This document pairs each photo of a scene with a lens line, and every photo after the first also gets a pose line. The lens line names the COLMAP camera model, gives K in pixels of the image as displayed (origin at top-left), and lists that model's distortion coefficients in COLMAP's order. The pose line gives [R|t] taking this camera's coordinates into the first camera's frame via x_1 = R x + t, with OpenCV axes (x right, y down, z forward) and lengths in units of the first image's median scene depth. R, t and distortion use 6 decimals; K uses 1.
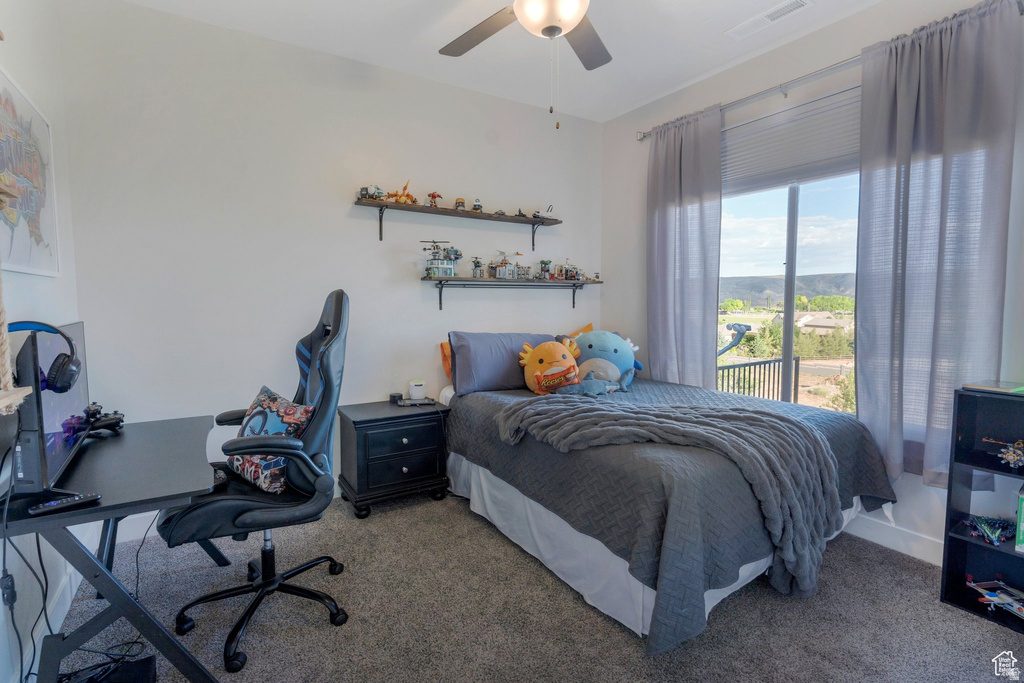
lens RADIAL K [[485.4, 0, 496.4], [0, 485.4, 327.2], [0, 0, 1]] dist [-0.002662, 0.000359]
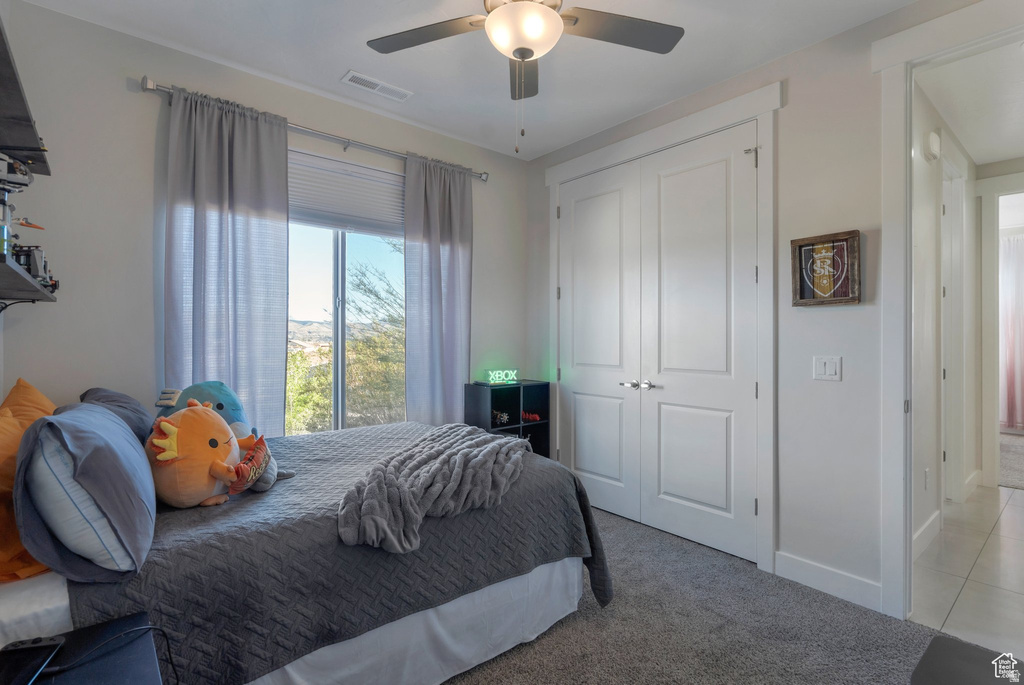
lens RADIAL K [[485.4, 0, 496.4], [0, 485.4, 328.2], [0, 0, 1]] dist [-0.002662, 0.000359]
pose [[-0.126632, 0.009812, 0.991901, -0.584646], [0.056691, 0.998388, -0.002639, -0.047014], [-0.990328, 0.055898, -0.126984, 0.868847]]
